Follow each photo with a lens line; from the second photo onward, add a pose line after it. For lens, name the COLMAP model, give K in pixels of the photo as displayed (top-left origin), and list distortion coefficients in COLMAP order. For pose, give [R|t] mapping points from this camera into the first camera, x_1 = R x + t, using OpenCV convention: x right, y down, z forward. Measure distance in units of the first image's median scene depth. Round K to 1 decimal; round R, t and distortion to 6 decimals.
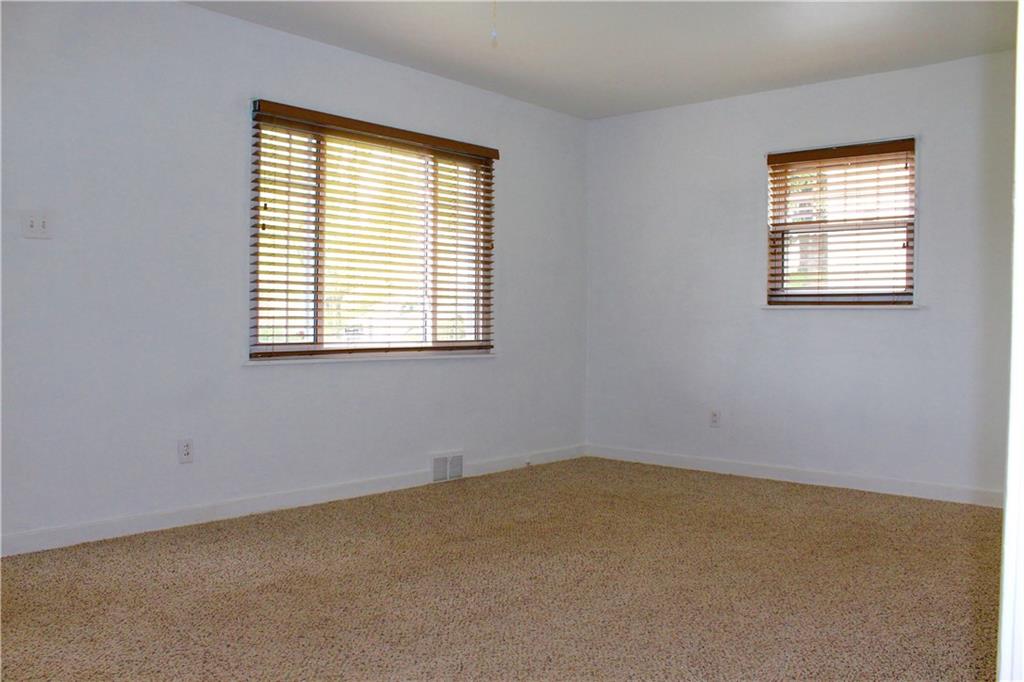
lens RADIAL K [[847.2, 0, 514.8], [0, 847.2, 343.8], [0, 0, 1]] dist [-0.101511, 0.007450]
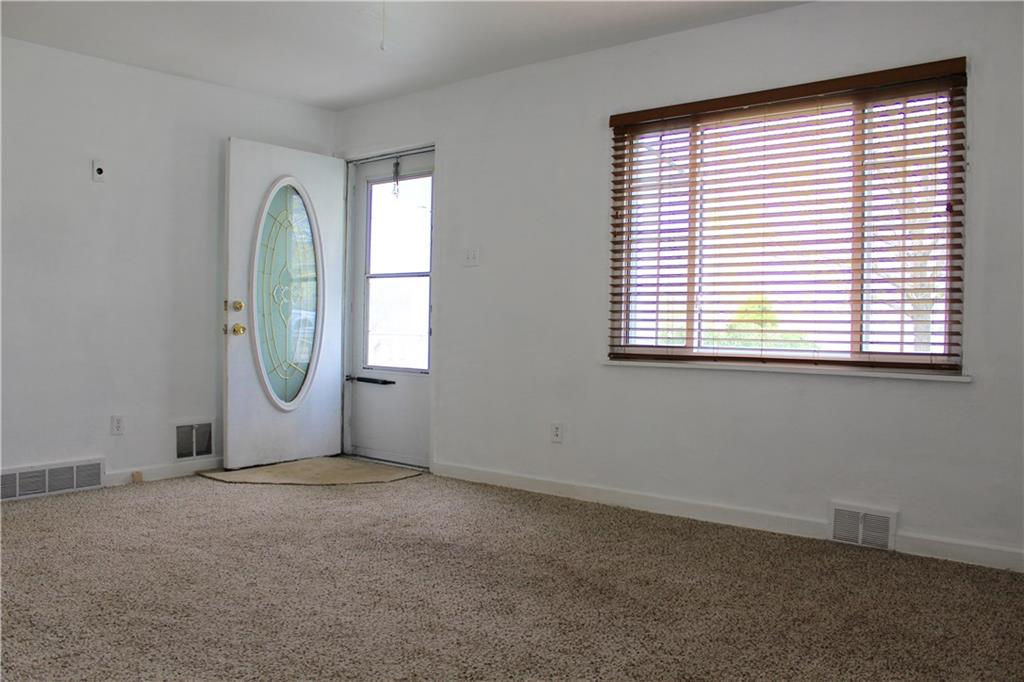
lens RADIAL K [[847.2, 0, 514.4], [0, 847.2, 332.8], [0, 0, 1]] dist [-0.101511, 0.007450]
pose [[0.054945, 0.006672, -0.998467, 0.598864], [-0.034825, 0.999382, 0.004762, -0.012619], [0.997882, 0.034510, 0.055144, 0.647065]]
